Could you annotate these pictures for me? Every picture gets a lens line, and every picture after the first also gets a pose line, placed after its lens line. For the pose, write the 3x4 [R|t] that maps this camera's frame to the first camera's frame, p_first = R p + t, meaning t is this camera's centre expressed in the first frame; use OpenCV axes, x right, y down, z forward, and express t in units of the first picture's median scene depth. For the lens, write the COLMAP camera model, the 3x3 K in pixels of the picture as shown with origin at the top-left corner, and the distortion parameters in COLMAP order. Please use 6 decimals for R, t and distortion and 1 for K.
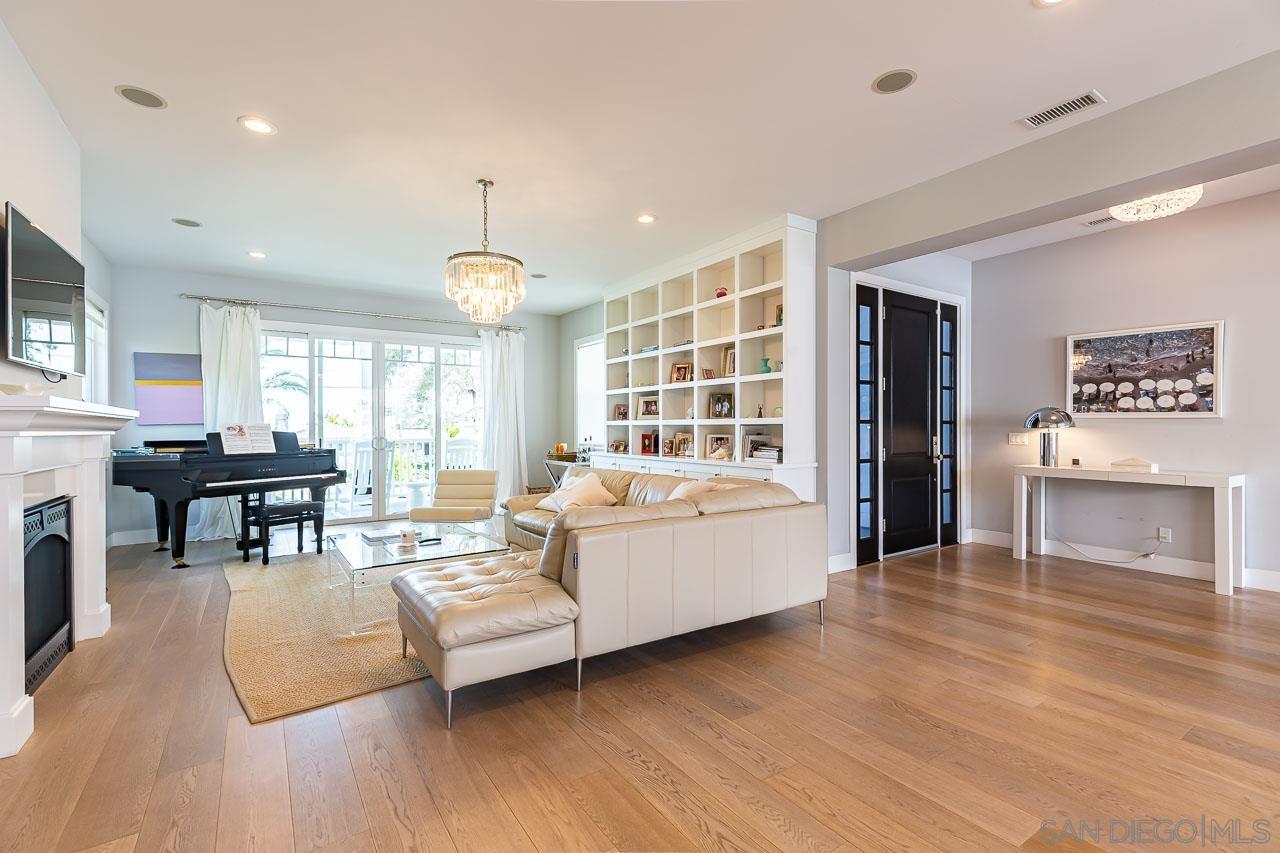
lens RADIAL K [[572.5, 0, 644.4], [0, 572.5, 429.7], [0, 0, 1]] dist [0.001666, 0.000061]
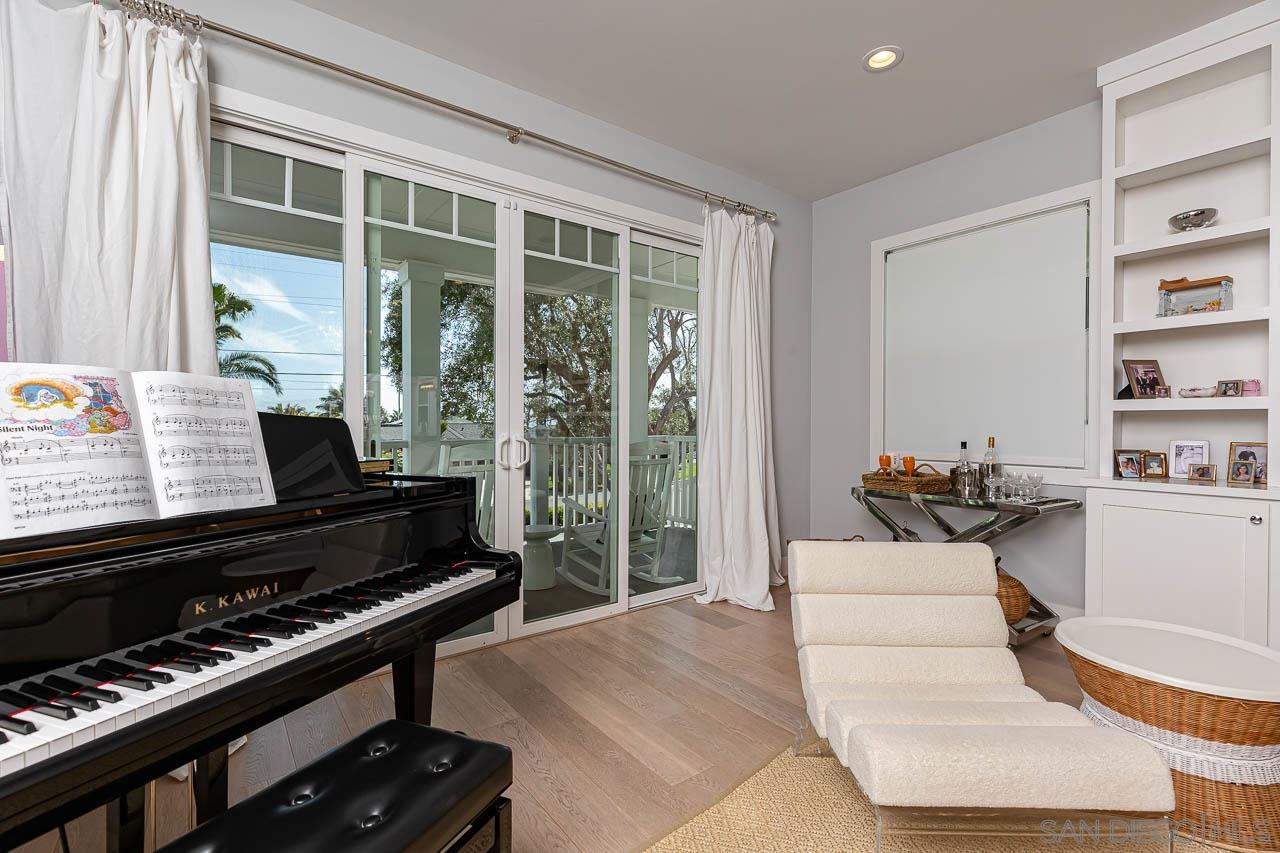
lens RADIAL K [[572.5, 0, 644.4], [0, 572.5, 429.7], [0, 0, 1]] dist [0.001666, 0.000061]
pose [[0.997879, 0.004276, 0.064950, -0.488988], [-0.004311, 0.999991, 0.000386, 0.008500], [-0.064948, -0.000665, 0.997888, 0.728568]]
